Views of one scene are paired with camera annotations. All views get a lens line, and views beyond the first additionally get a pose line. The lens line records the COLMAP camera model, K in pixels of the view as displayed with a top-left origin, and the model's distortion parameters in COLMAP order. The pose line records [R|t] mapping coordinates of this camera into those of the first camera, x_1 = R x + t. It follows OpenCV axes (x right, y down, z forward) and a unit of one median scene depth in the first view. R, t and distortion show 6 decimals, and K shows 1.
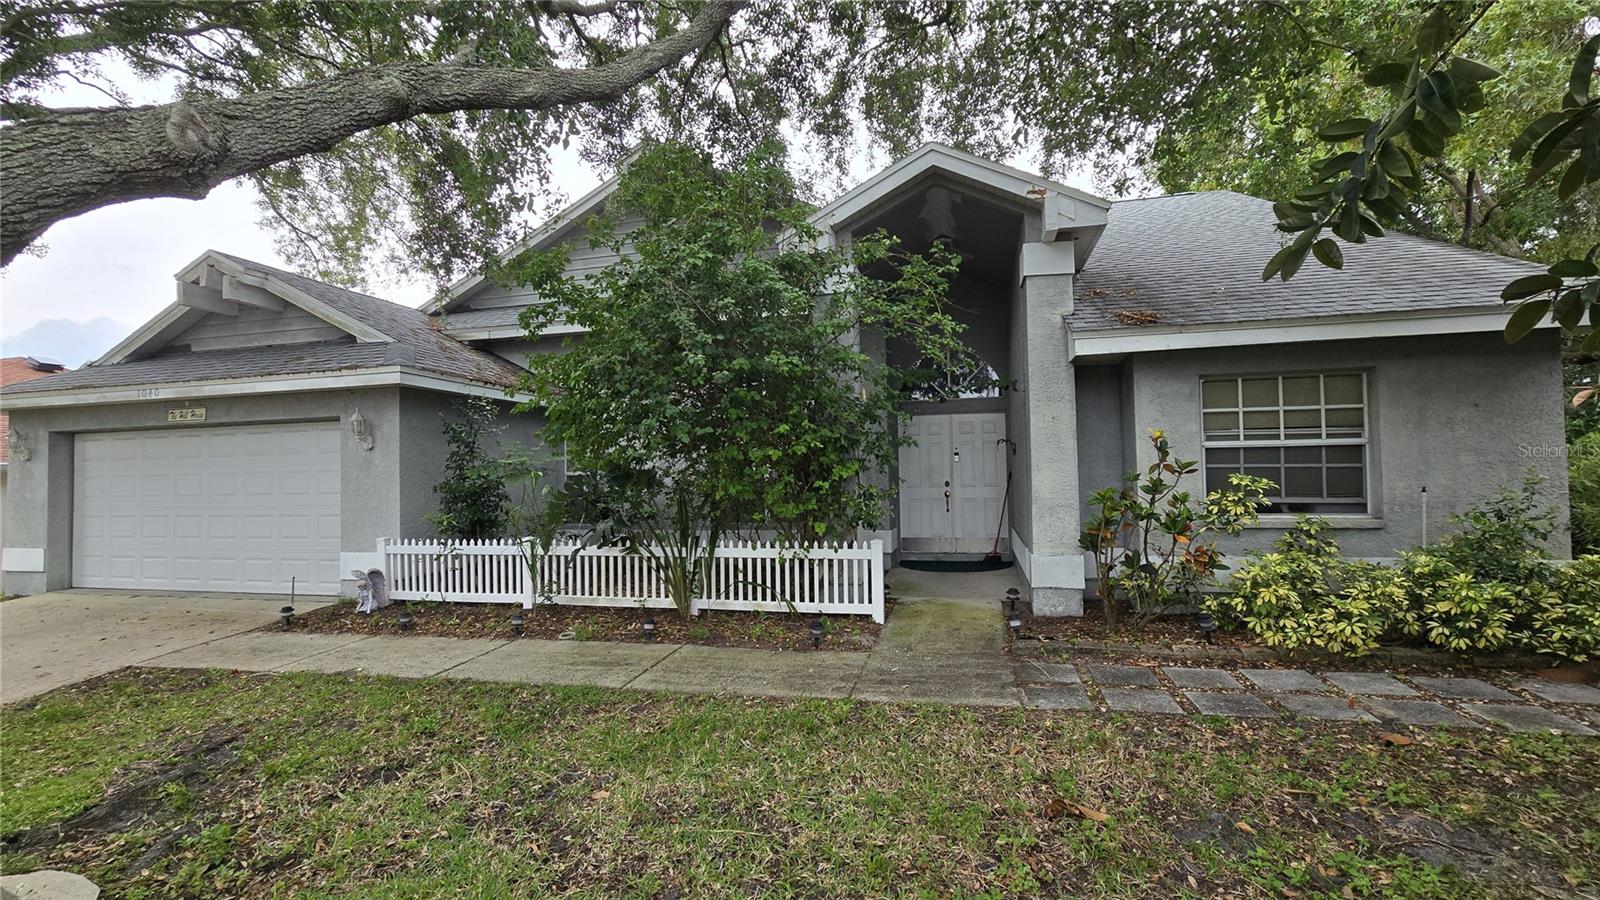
lens RADIAL K [[702.5, 0, 800.0], [0, 702.5, 450.0], [0, 0, 1]] dist [-0.003883, -0.000748]
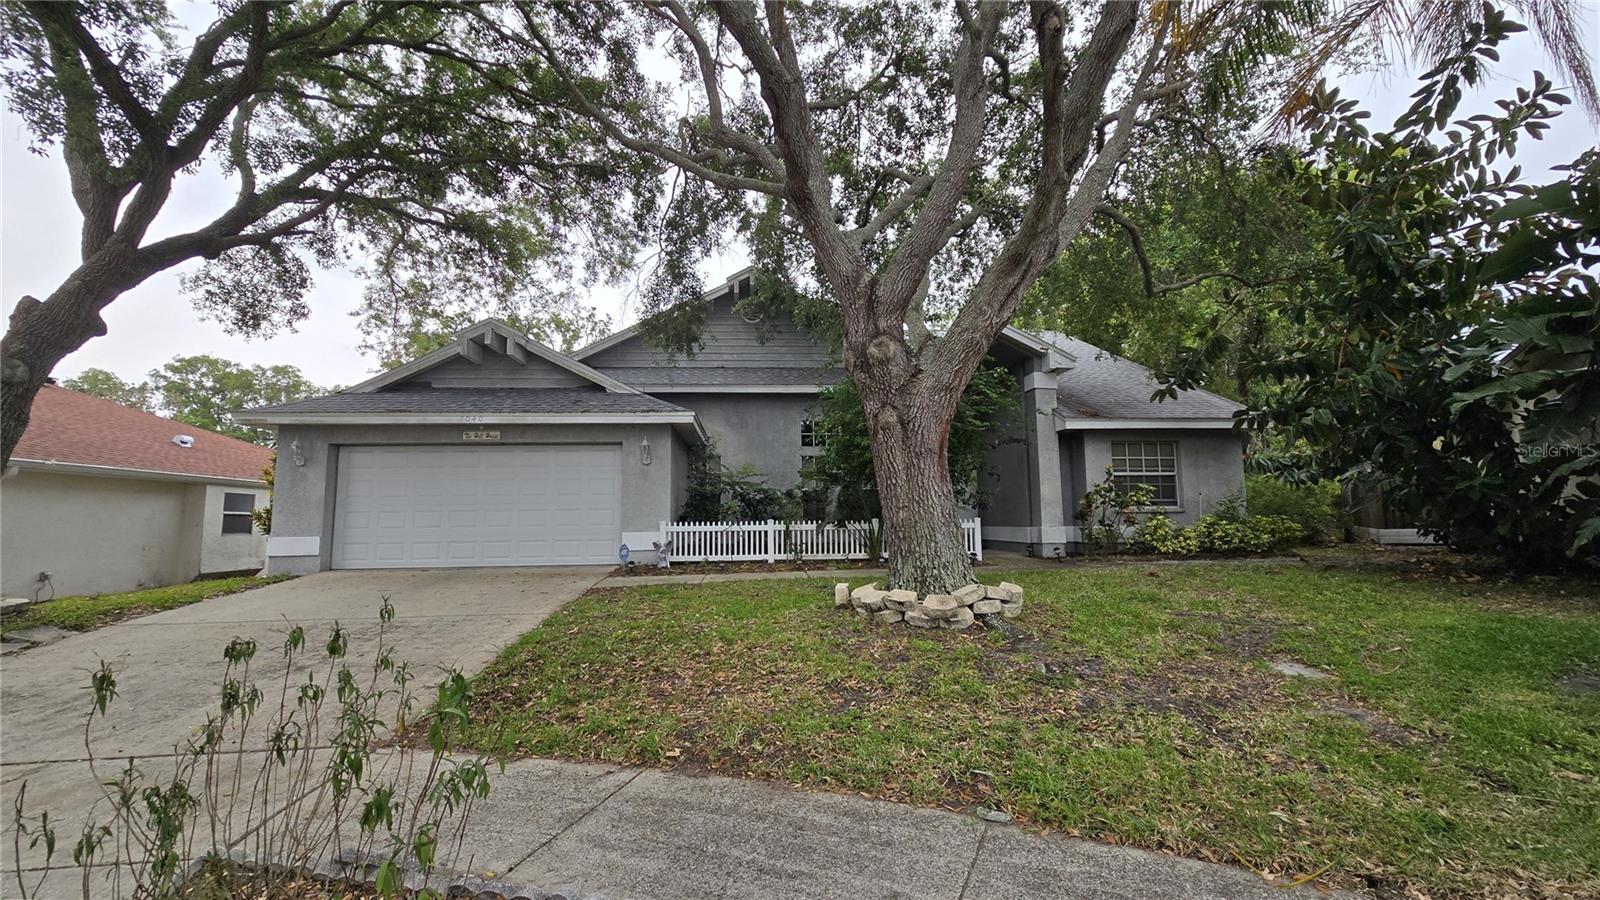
lens RADIAL K [[702.5, 0, 800.0], [0, 702.5, 450.0], [0, 0, 1]] dist [-0.003883, -0.000748]
pose [[0.944189, 0.043128, 0.326567, -1.005040], [-0.016776, 0.996401, -0.083087, 0.111817], [-0.328975, 0.072971, 0.941515, -0.684835]]
